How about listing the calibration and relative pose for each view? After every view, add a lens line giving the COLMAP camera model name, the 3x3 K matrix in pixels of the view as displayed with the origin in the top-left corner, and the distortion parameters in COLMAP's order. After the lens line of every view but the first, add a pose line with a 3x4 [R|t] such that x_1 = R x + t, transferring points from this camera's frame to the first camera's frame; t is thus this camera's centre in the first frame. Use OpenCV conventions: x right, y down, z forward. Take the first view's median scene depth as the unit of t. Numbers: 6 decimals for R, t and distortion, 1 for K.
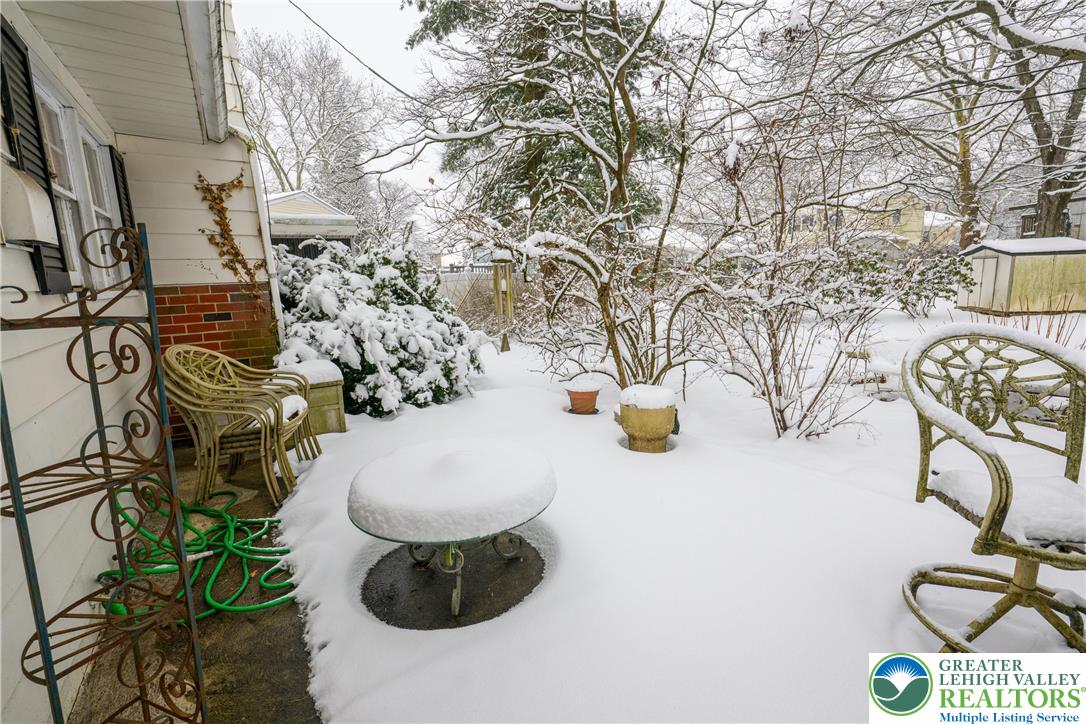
lens RADIAL K [[482.2, 0, 543.0], [0, 482.2, 362.0], [0, 0, 1]] dist [0.000211, -0.000185]
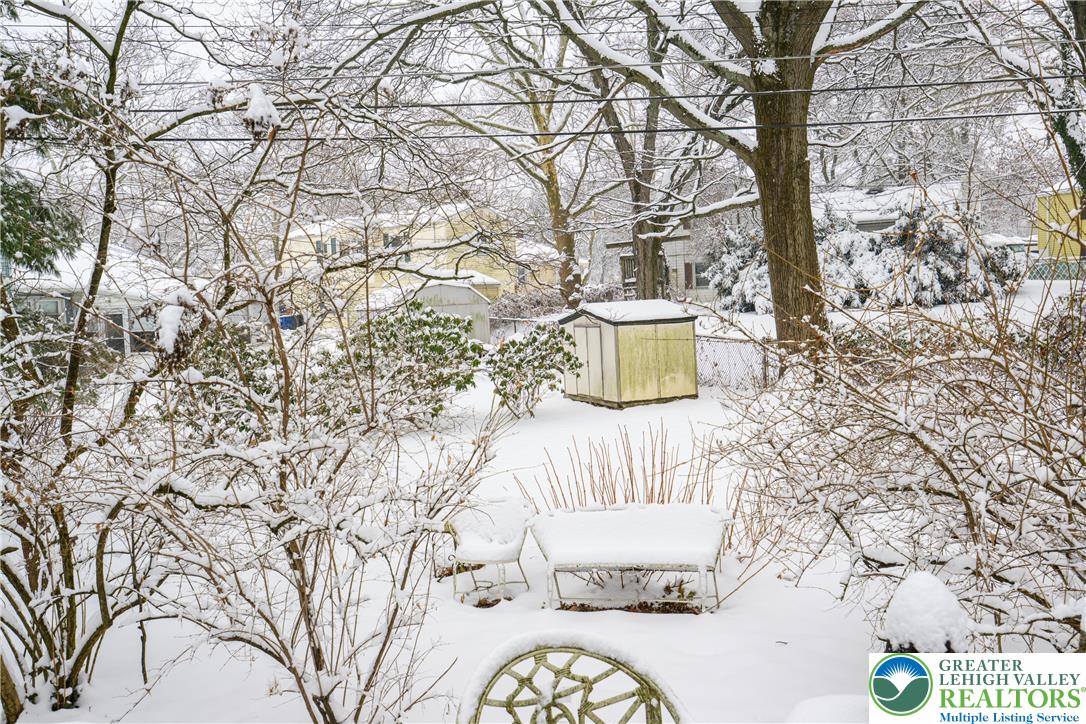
lens RADIAL K [[933.8, 0, 543.0], [0, 933.8, 362.0], [0, 0, 1]] dist [0.003907, -0.003061]
pose [[0.779903, -0.038384, 0.624722, 0.025718], [0.126036, 0.987303, -0.096681, -0.100733], [-0.613079, 0.154139, 0.774839, -0.028711]]
